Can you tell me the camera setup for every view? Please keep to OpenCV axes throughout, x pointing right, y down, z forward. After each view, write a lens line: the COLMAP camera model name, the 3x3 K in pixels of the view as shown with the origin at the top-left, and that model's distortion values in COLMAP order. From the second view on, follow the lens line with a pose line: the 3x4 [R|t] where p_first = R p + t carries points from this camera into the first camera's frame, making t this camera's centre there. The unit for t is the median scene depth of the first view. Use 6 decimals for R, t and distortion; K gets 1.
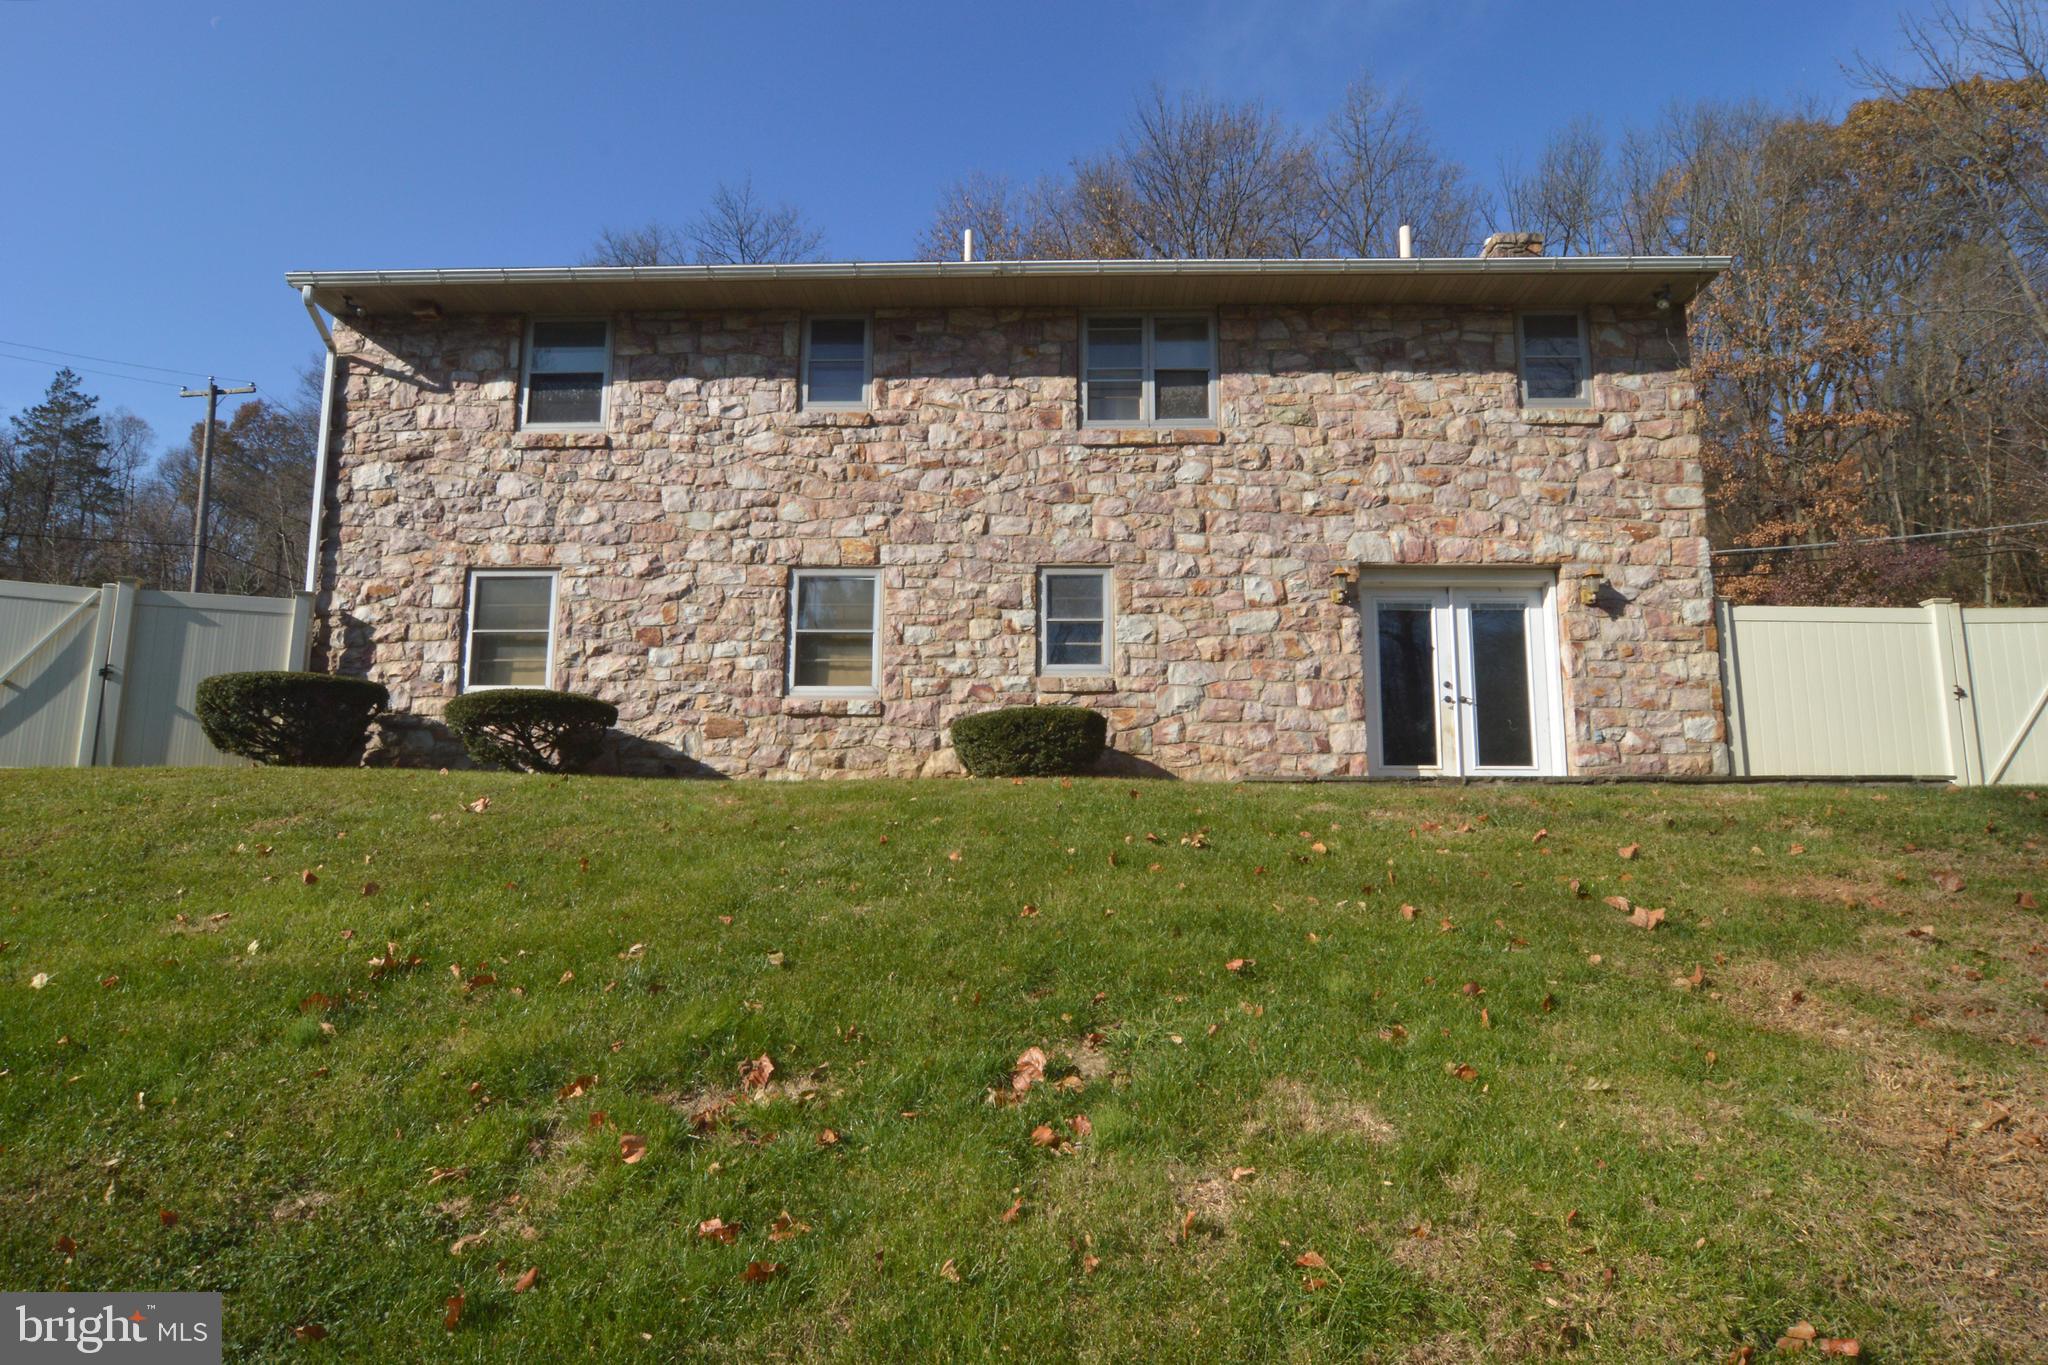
lens RADIAL K [[1115.5, 0, 1012.1], [0, 1115.5, 704.2], [0, 0, 1]] dist [-0.004404, -0.010540]
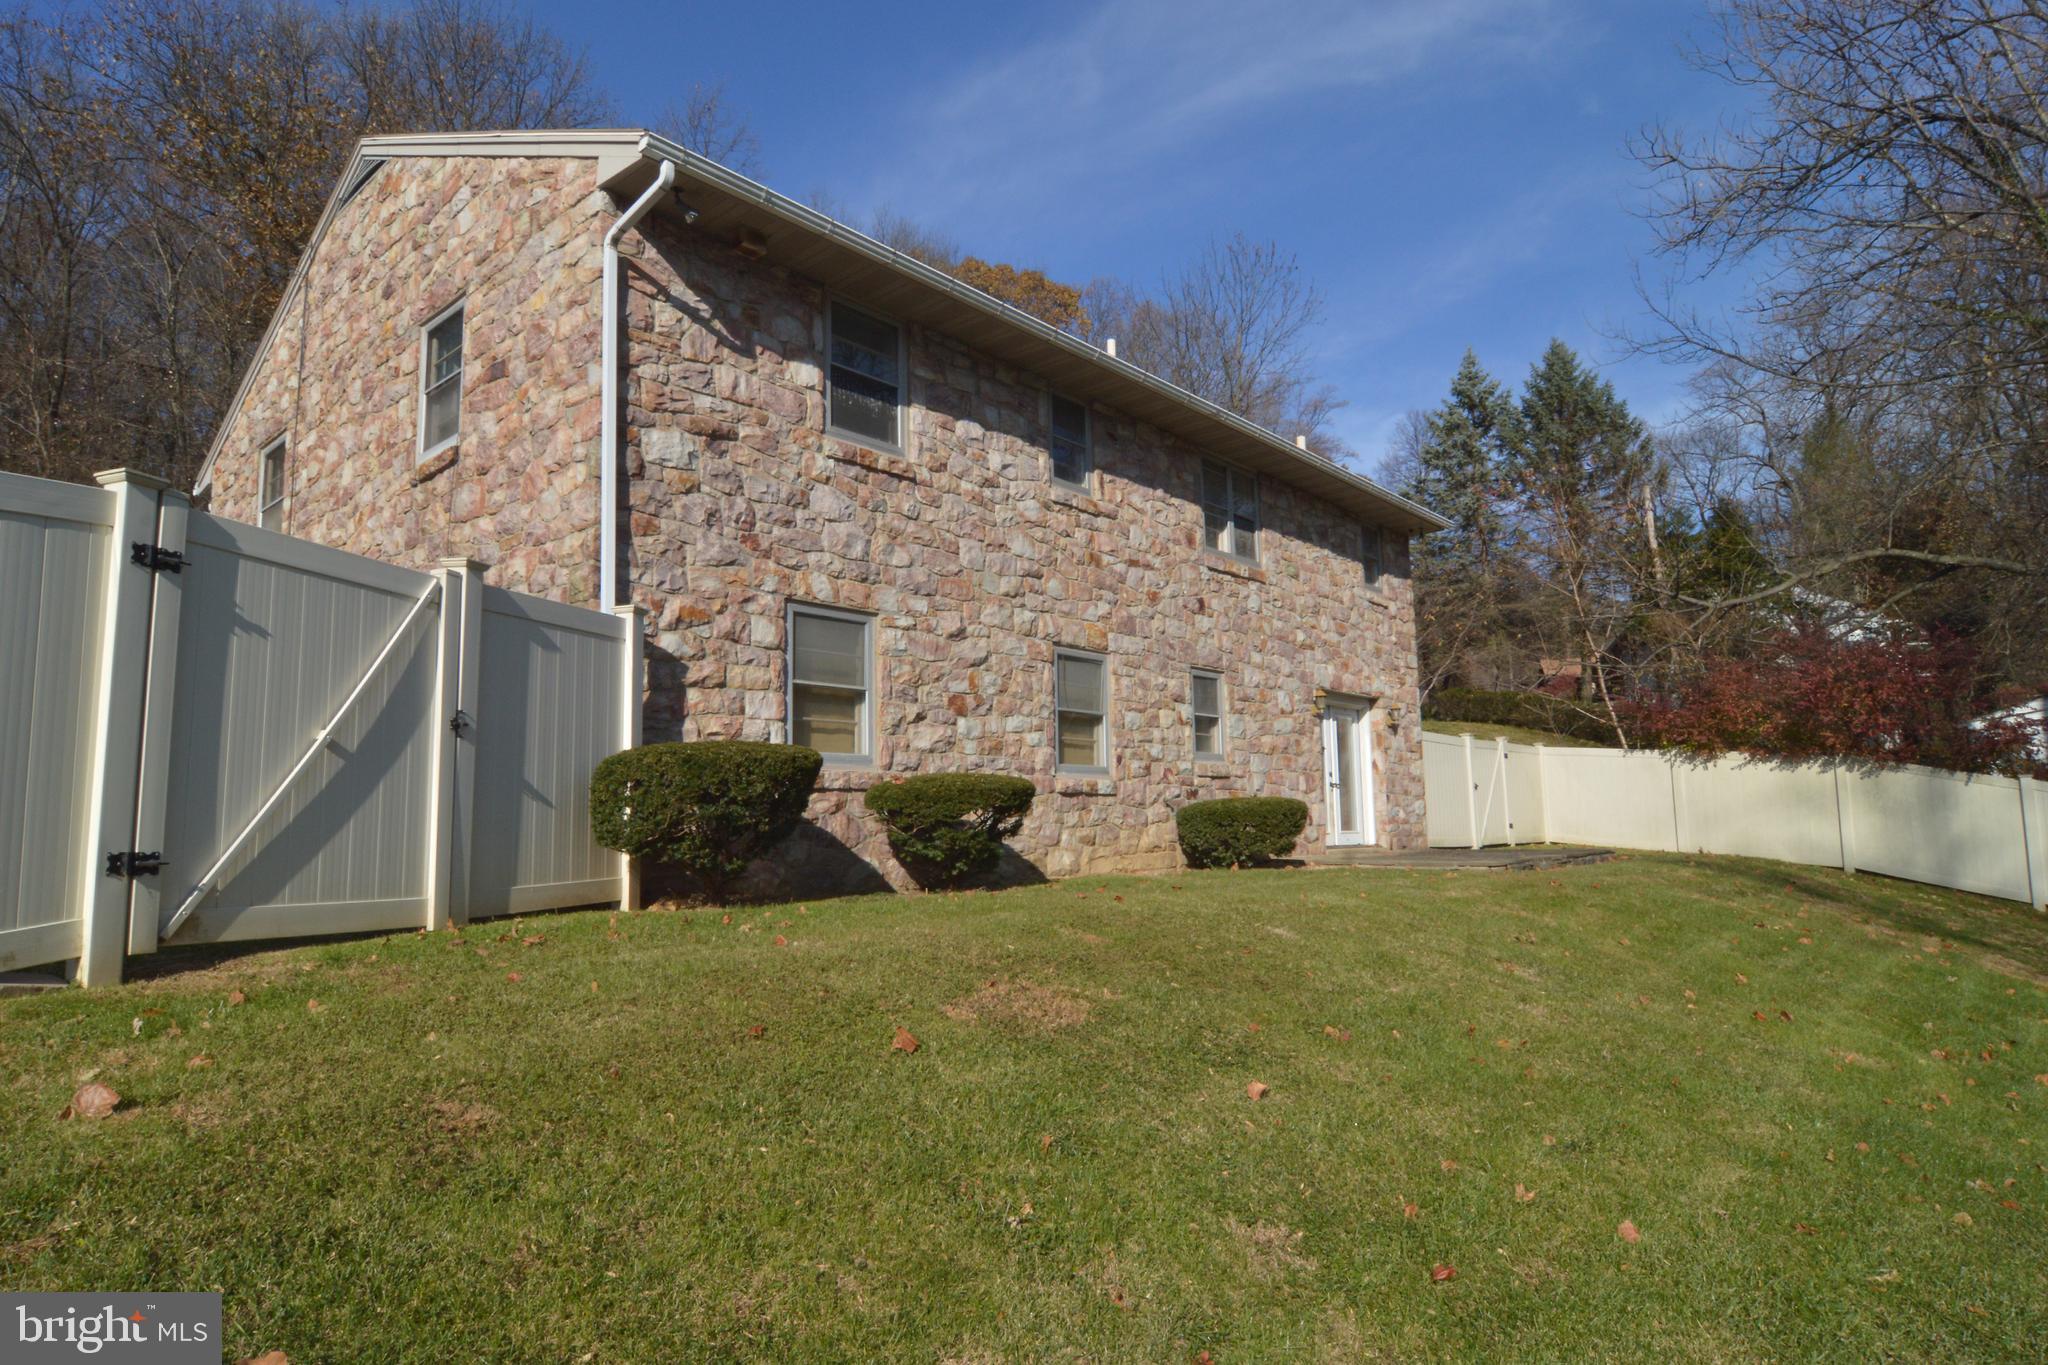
lens RADIAL K [[1115.5, 0, 1010.8], [0, 1115.5, 701.2], [0, 0, 1]] dist [-0.004404, -0.010540]
pose [[0.660209, 0.070771, 0.747740, -0.971622], [-0.093683, 0.995536, -0.011507, -0.056598], [-0.745217, -0.062454, 0.663891, 0.359812]]
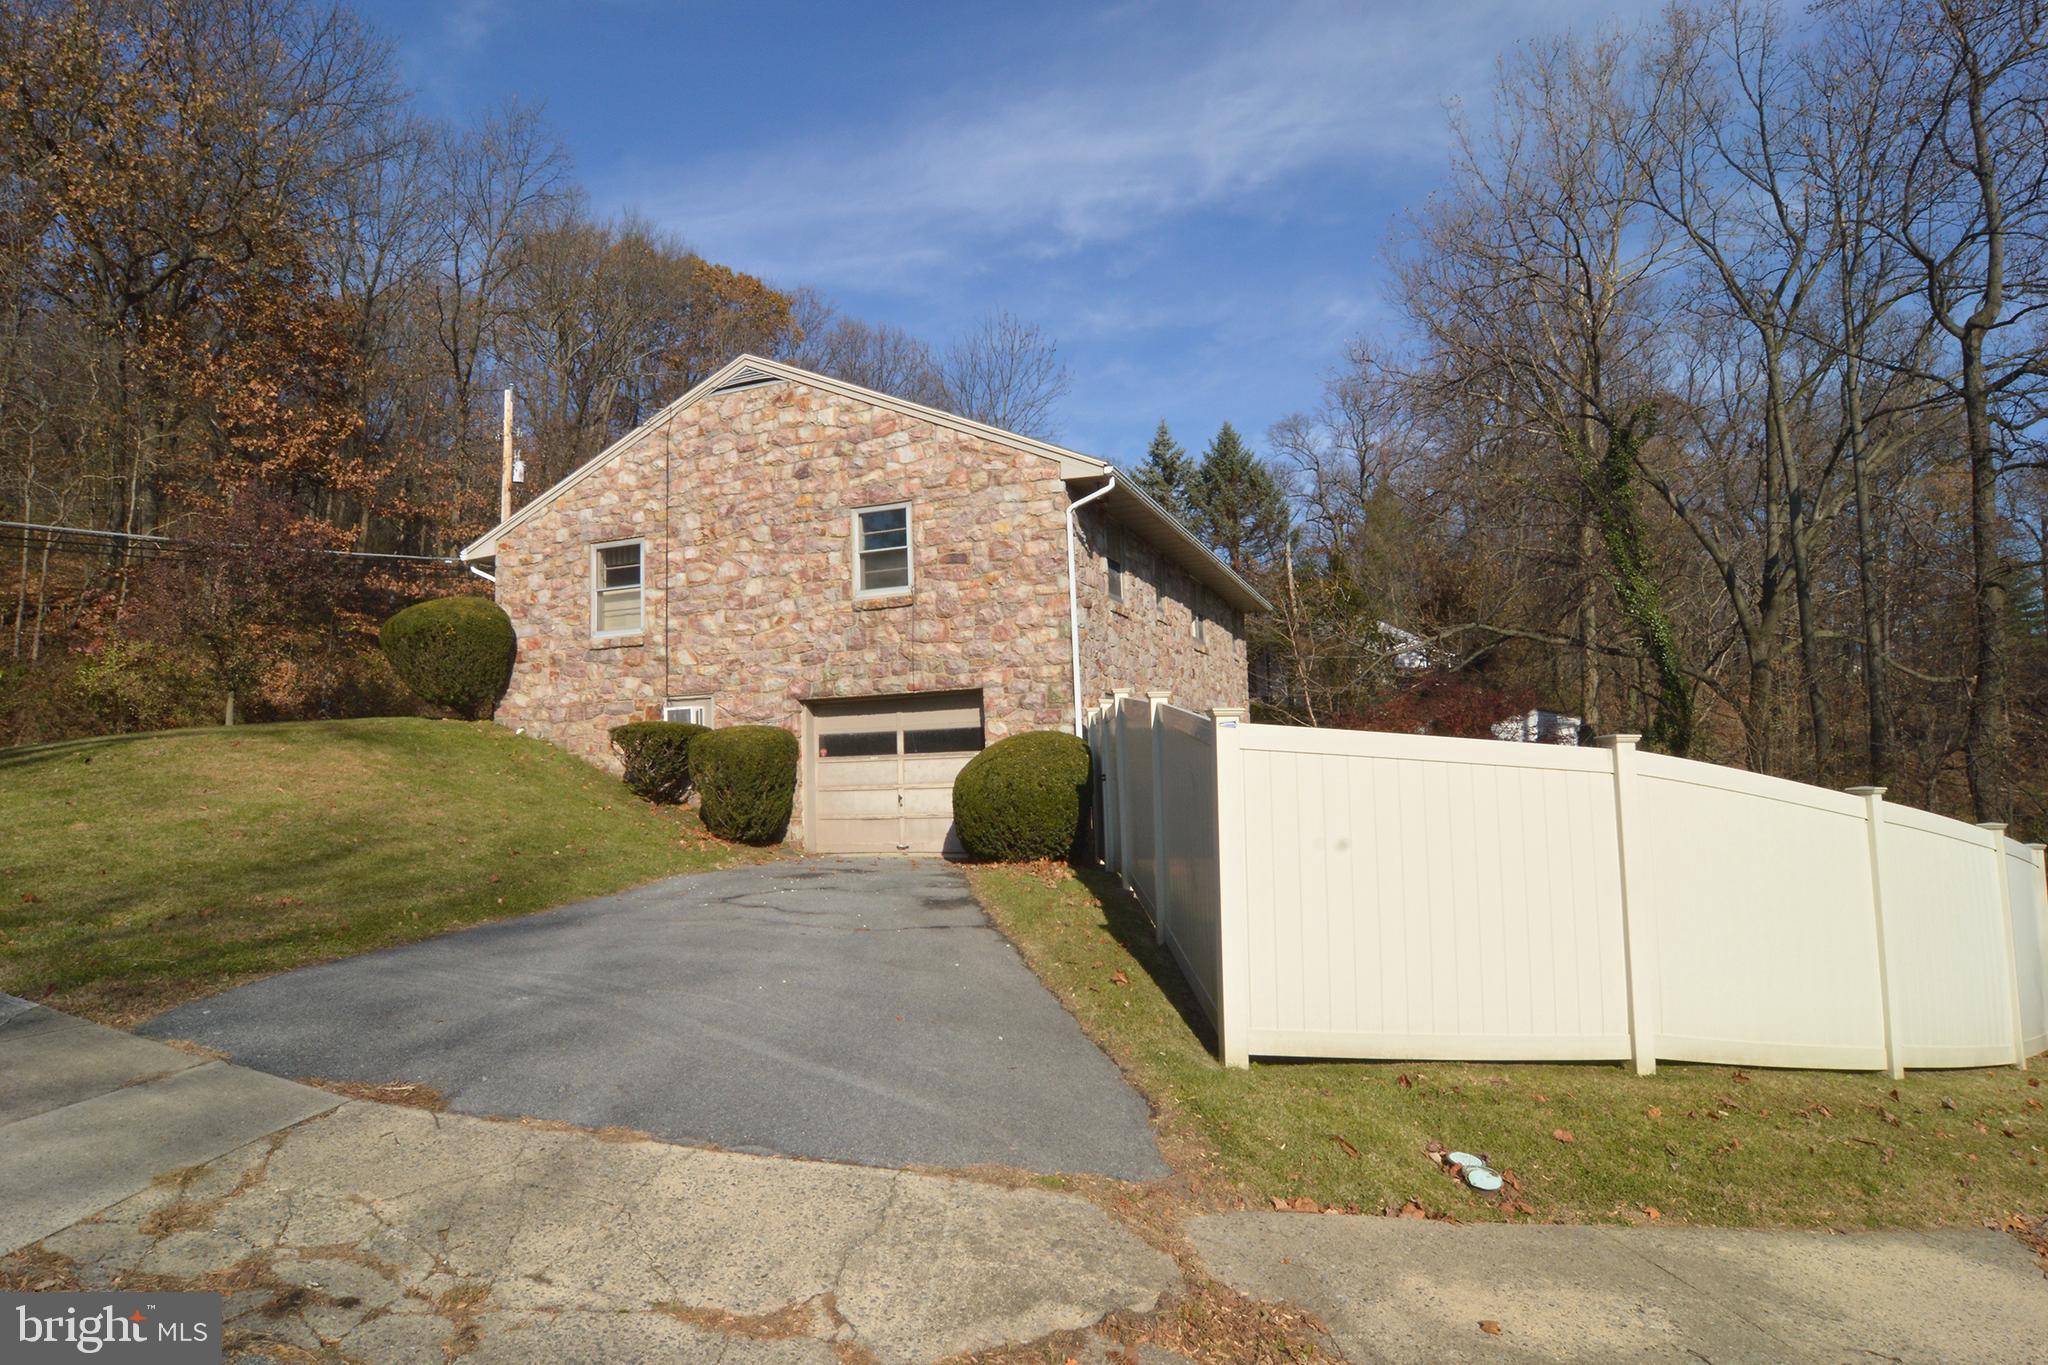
lens RADIAL K [[1115.5, 0, 1019.2], [0, 1115.5, 693.7], [0, 0, 1]] dist [-0.004404, -0.010540]
pose [[0.342770, 0.062723, 0.937323, -1.891287], [-0.104117, 0.994158, -0.028452, -0.068790], [-0.933632, -0.087839, 0.347298, 0.608839]]
